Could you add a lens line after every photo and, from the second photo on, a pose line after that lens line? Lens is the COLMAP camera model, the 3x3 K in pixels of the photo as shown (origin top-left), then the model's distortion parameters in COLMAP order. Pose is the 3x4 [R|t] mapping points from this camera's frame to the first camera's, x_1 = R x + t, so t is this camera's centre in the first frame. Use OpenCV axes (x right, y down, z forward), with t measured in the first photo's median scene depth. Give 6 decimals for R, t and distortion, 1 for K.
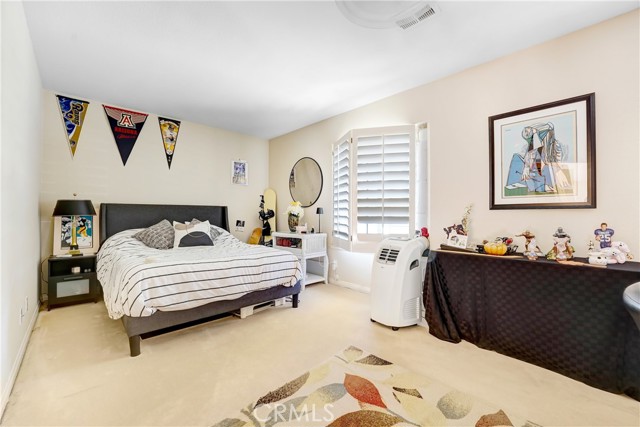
lens RADIAL K [[268.8, 0, 320.0], [0, 268.8, 213.5], [0, 0, 1]] dist [-0.016711, 0.000083]
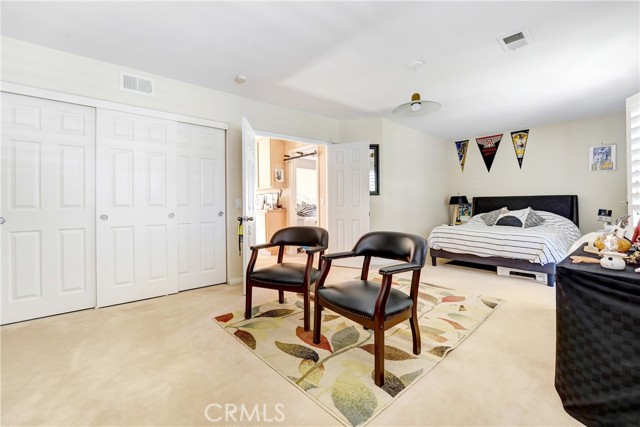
lens RADIAL K [[268.8, 0, 320.0], [0, 268.8, 213.5], [0, 0, 1]] dist [-0.016711, 0.000083]
pose [[-0.042547, 0.033046, -0.998548, 0.930894], [0.008211, 0.999431, 0.032726, 0.002981], [0.999061, -0.006806, -0.042794, 0.079717]]
